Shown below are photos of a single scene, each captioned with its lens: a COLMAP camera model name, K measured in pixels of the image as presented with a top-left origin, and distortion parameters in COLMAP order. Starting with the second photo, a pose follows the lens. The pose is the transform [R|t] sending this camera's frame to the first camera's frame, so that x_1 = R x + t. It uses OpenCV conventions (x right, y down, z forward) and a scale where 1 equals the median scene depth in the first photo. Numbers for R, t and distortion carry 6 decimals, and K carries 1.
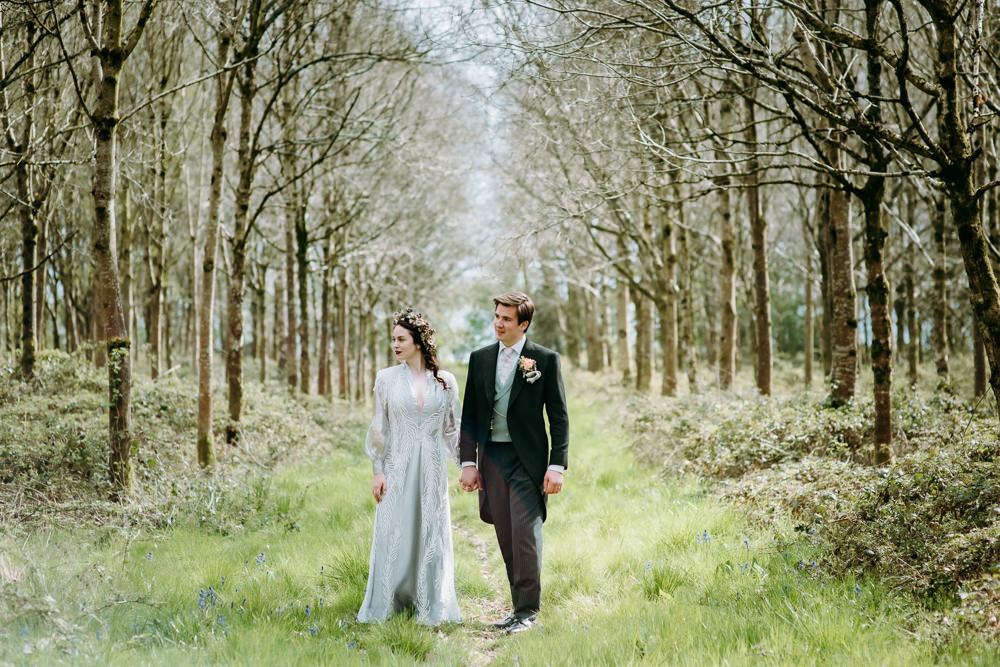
lens RADIAL K [[2473.4, 0, 500.0], [0, 2473.4, 333.5], [0, 0, 1]] dist [0.025631, 0.021105]
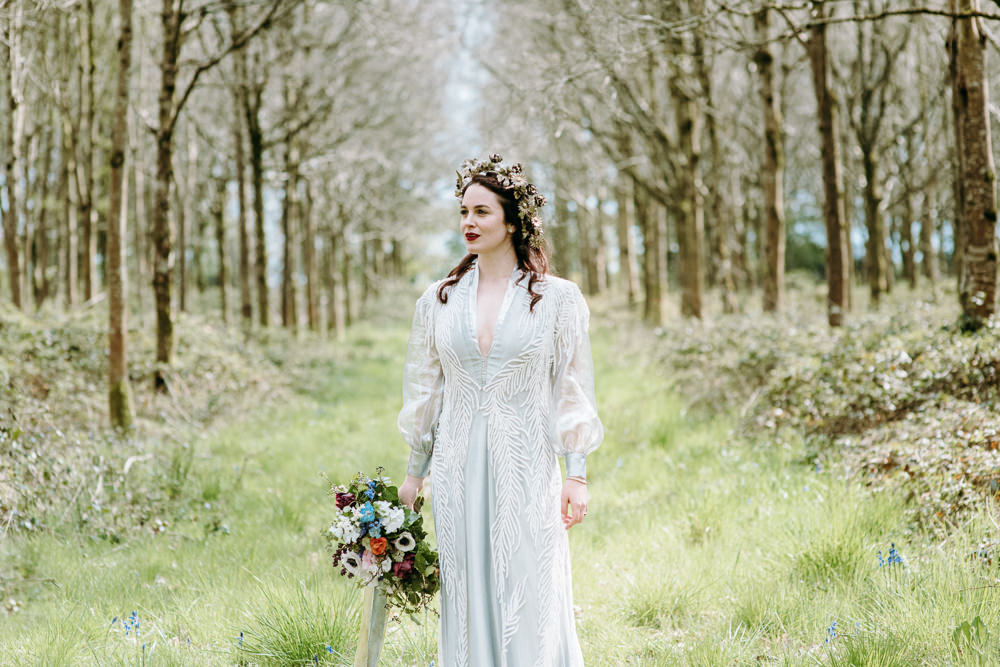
lens RADIAL K [[2473.4, 0, 500.0], [0, 2473.4, 333.5], [0, 0, 1]] dist [0.025631, 0.021105]
pose [[0.999755, -0.020404, 0.008632, -0.008168], [0.020144, 0.999371, 0.029192, 0.005285], [-0.009222, -0.029011, 0.999537, 0.220358]]
